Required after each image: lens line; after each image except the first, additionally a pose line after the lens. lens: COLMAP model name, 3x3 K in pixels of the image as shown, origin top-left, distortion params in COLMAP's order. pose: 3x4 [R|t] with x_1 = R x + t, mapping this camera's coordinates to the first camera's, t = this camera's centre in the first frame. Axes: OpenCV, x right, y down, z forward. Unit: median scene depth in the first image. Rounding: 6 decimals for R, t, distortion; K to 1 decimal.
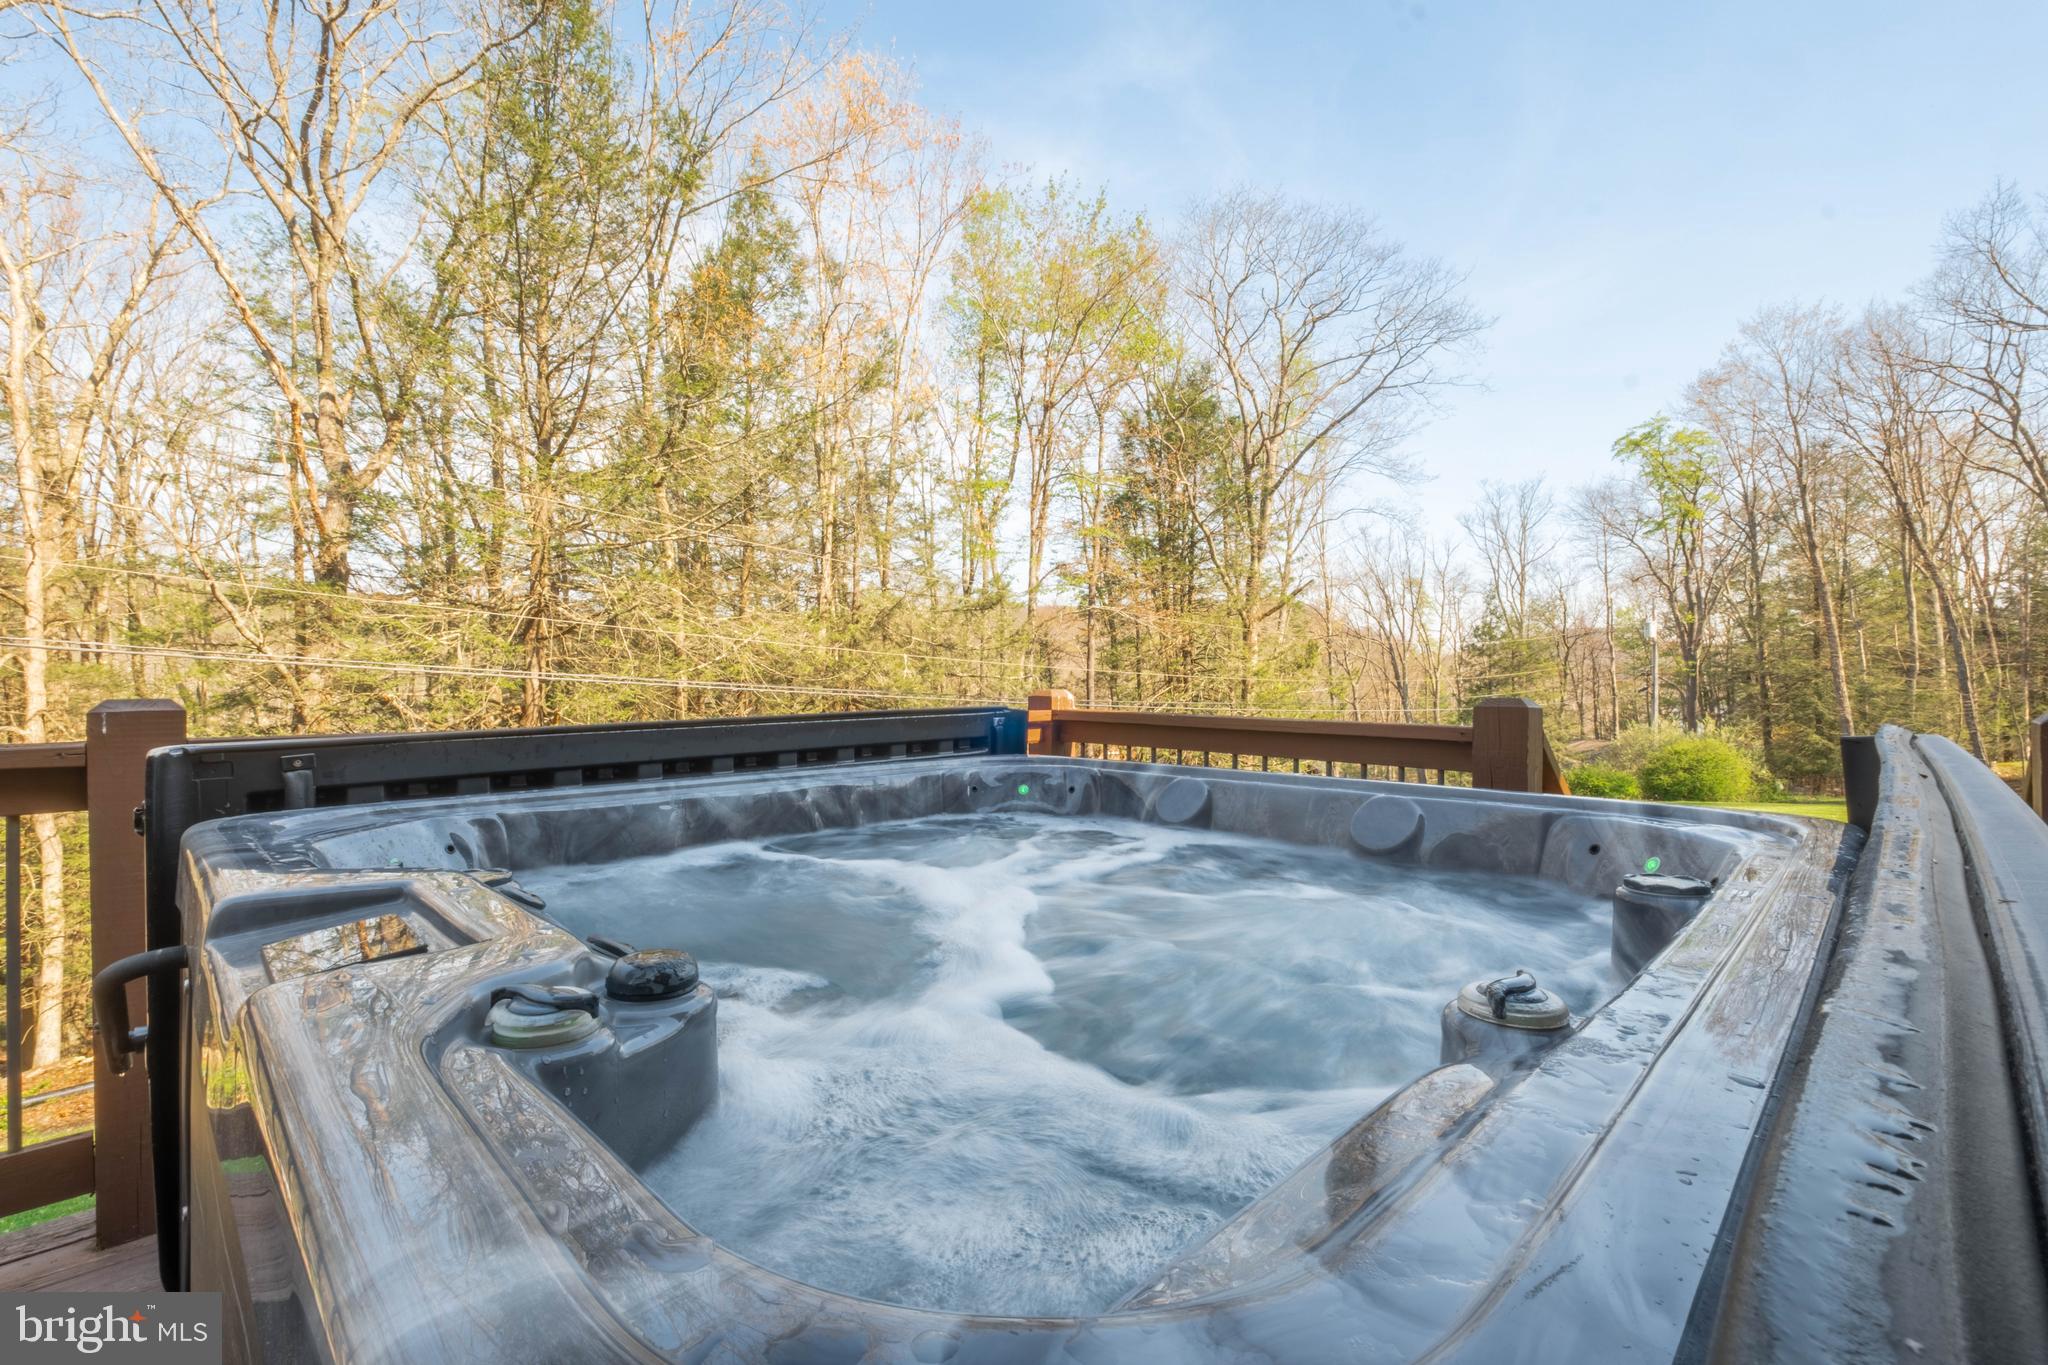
lens RADIAL K [[878.8, 0, 1024.0], [0, 878.8, 682.5], [0, 0, 1]] dist [-0.001966, -0.000172]
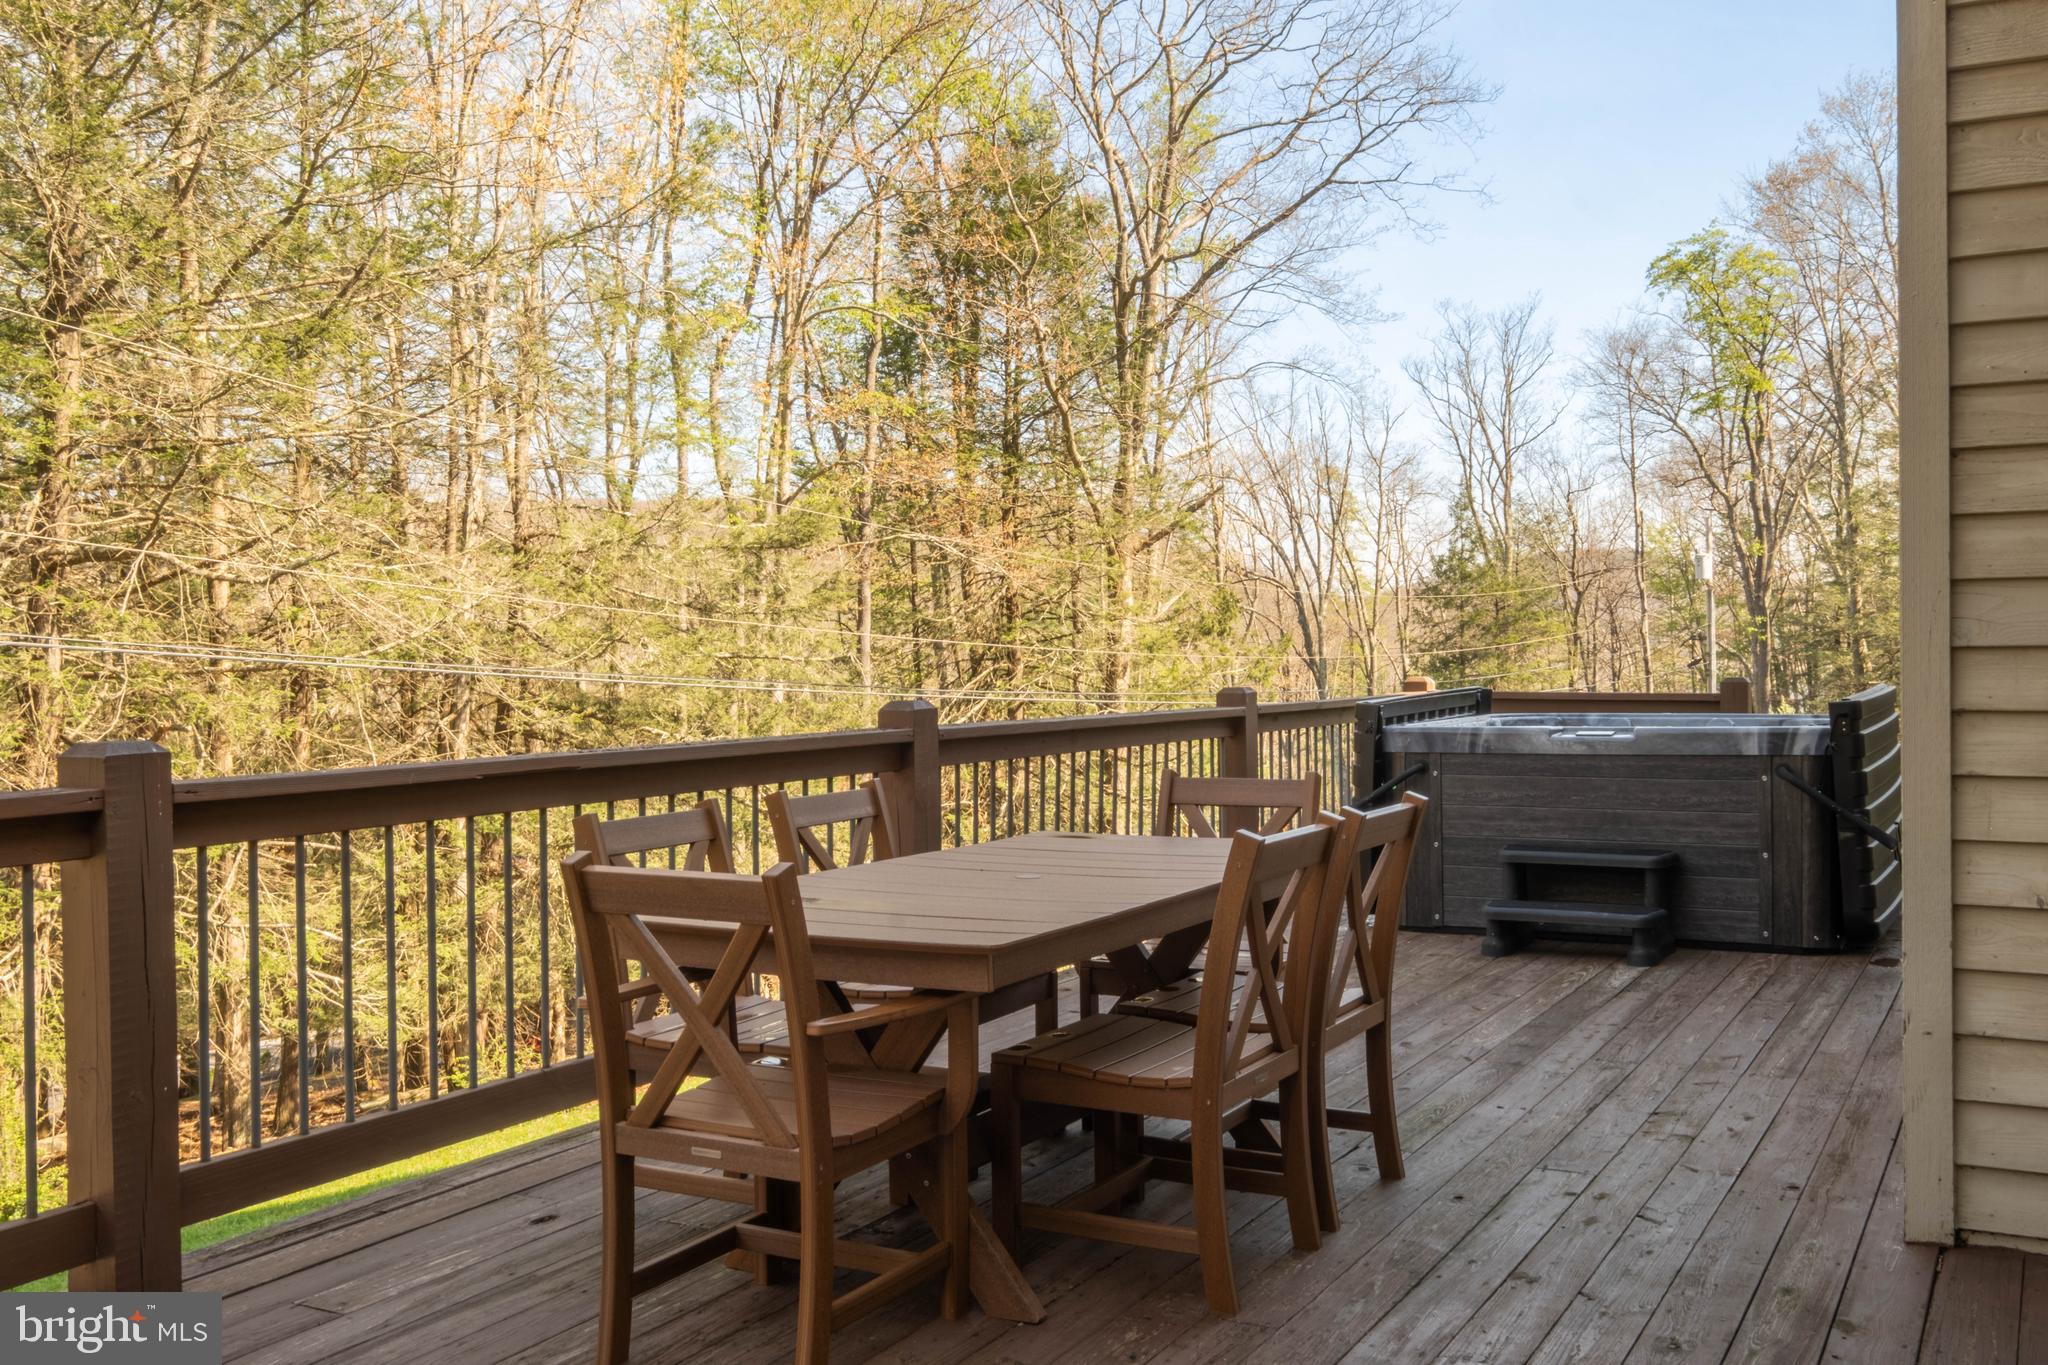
lens RADIAL K [[1911.1, 0, 1026.0], [0, 1911.1, 645.3], [0, 0, 1]] dist [0.009455, 0.110028]
pose [[0.957924, -0.010625, 0.286824, -0.123011], [0.012308, 0.999916, -0.004066, -0.004015], [-0.286757, 0.007426, 0.957975, -0.148264]]
